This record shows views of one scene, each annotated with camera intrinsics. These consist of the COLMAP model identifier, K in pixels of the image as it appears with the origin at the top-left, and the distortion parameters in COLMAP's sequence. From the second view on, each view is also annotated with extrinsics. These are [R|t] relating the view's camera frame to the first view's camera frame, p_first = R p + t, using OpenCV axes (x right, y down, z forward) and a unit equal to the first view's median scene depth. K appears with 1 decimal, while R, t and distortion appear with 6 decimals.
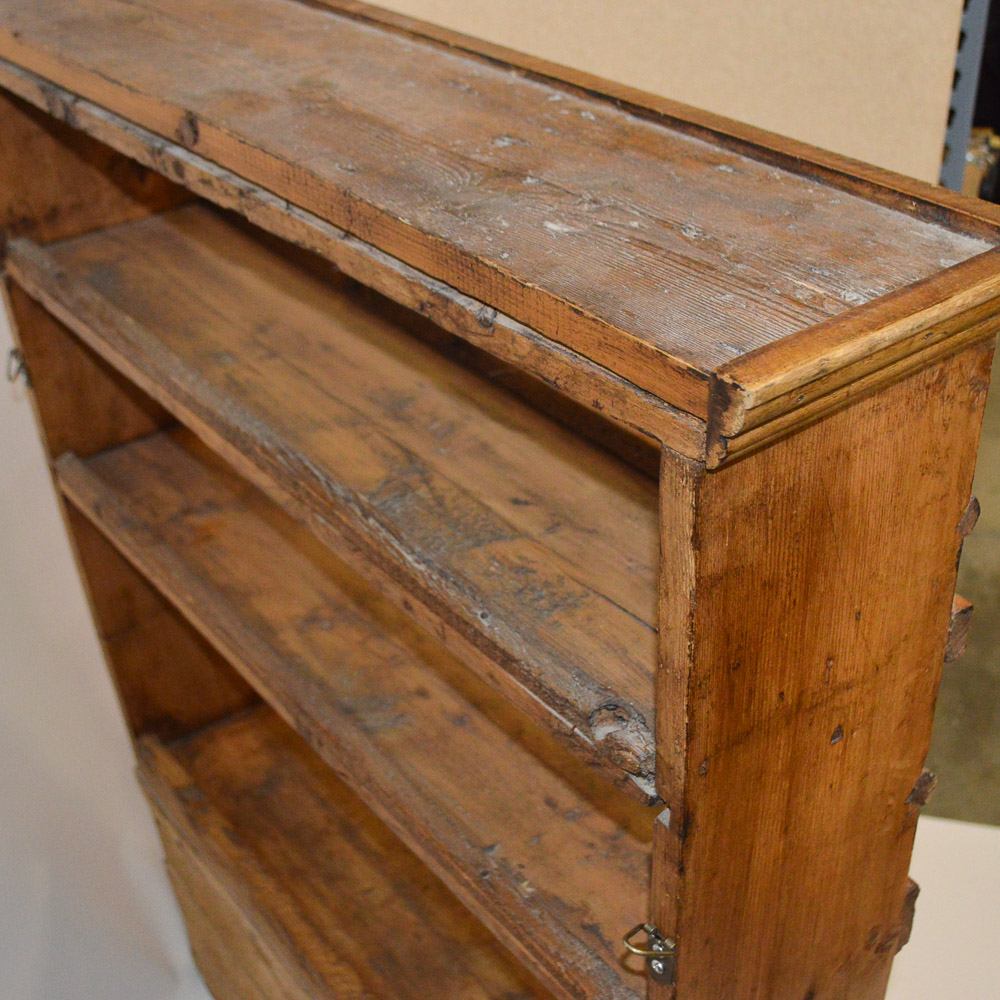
lens RADIAL K [[1417.0, 0, 499.7], [0, 1417.0, 508.7], [0, 0, 1]] dist [-0.066555, -0.015934]
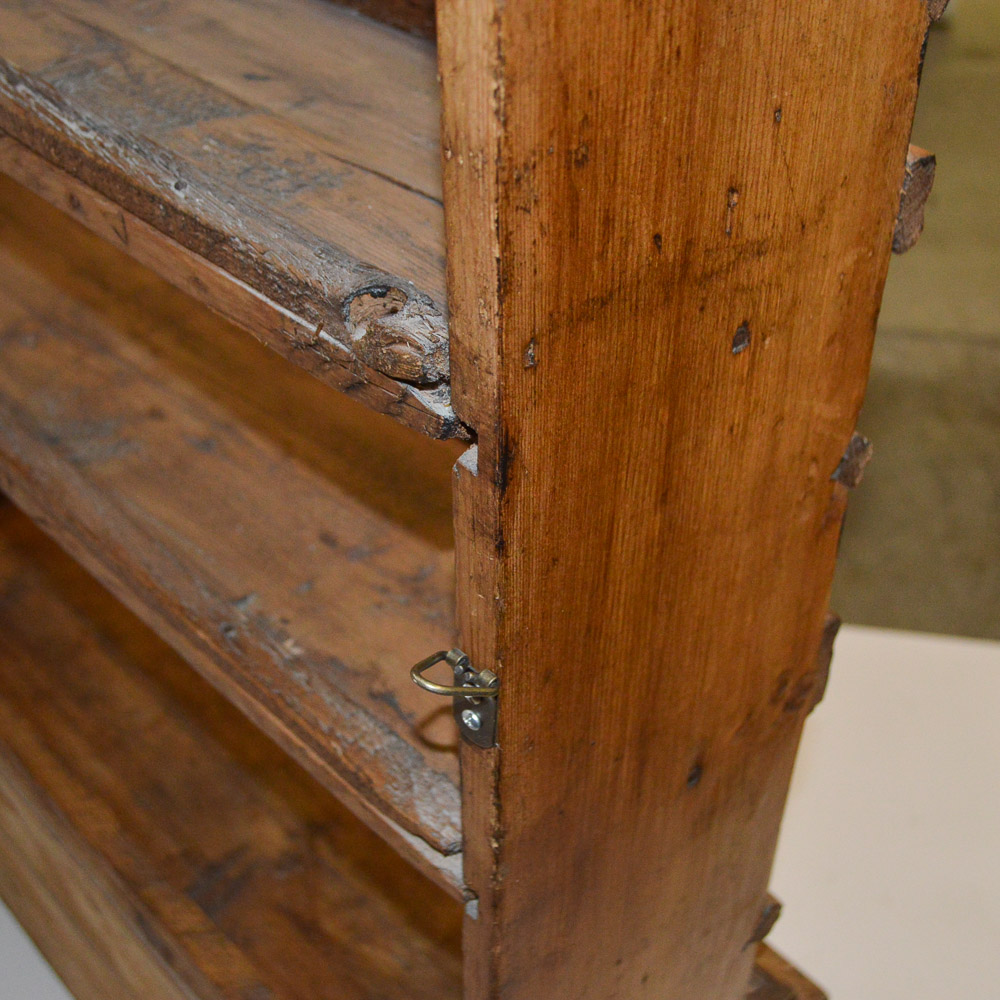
lens RADIAL K [[1417.0, 0, 499.7], [0, 1417.0, 508.7], [0, 0, 1]] dist [-0.066555, -0.015934]
pose [[0.993122, -0.036715, 0.111179, 0.054172], [0.026804, 0.995638, 0.089363, 0.163767], [-0.113975, -0.085769, 0.989774, 0.350302]]
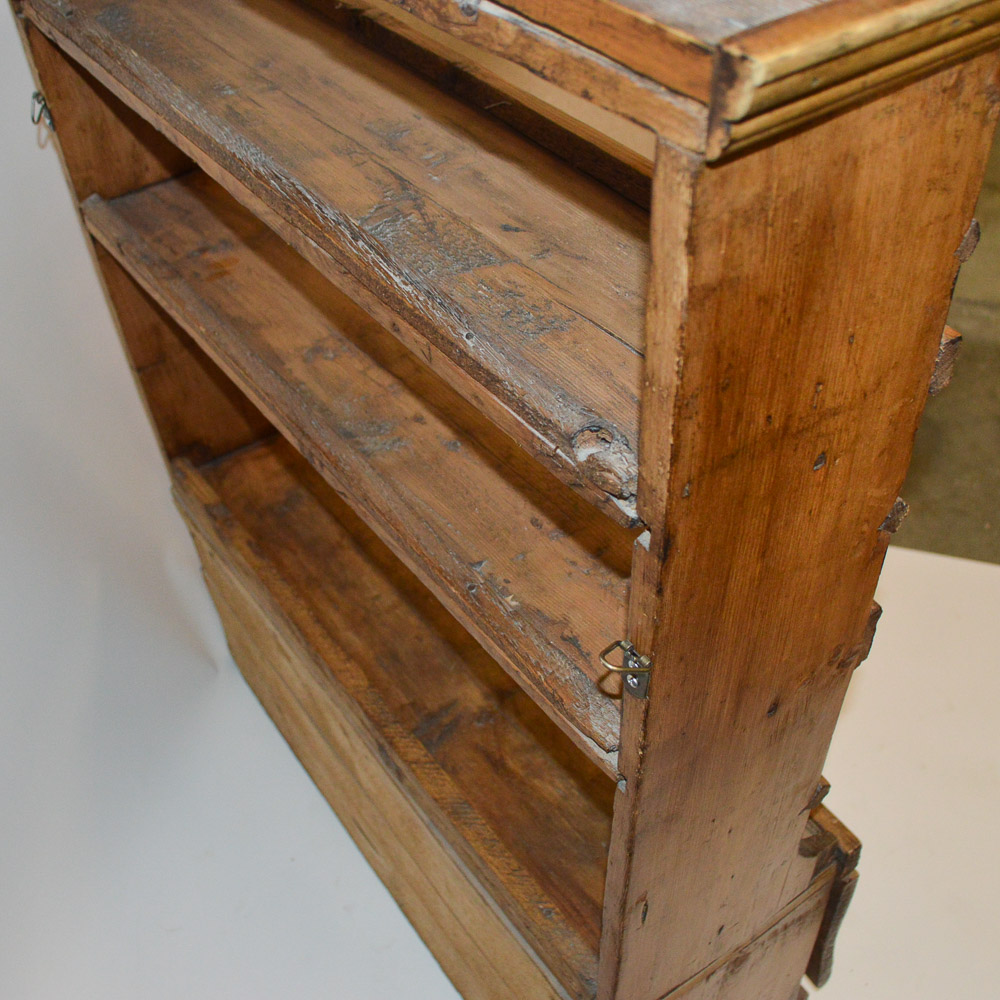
lens RADIAL K [[1185.5, 0, 500.0], [0, 1185.5, 500.0], [0, 0, 1]] dist [-0.086274, -0.012456]
pose [[0.999851, 0.016557, -0.004783, 0.016125], [-0.015385, 0.982591, 0.185143, 0.033898], [0.007765, -0.185042, 0.982700, 0.161350]]
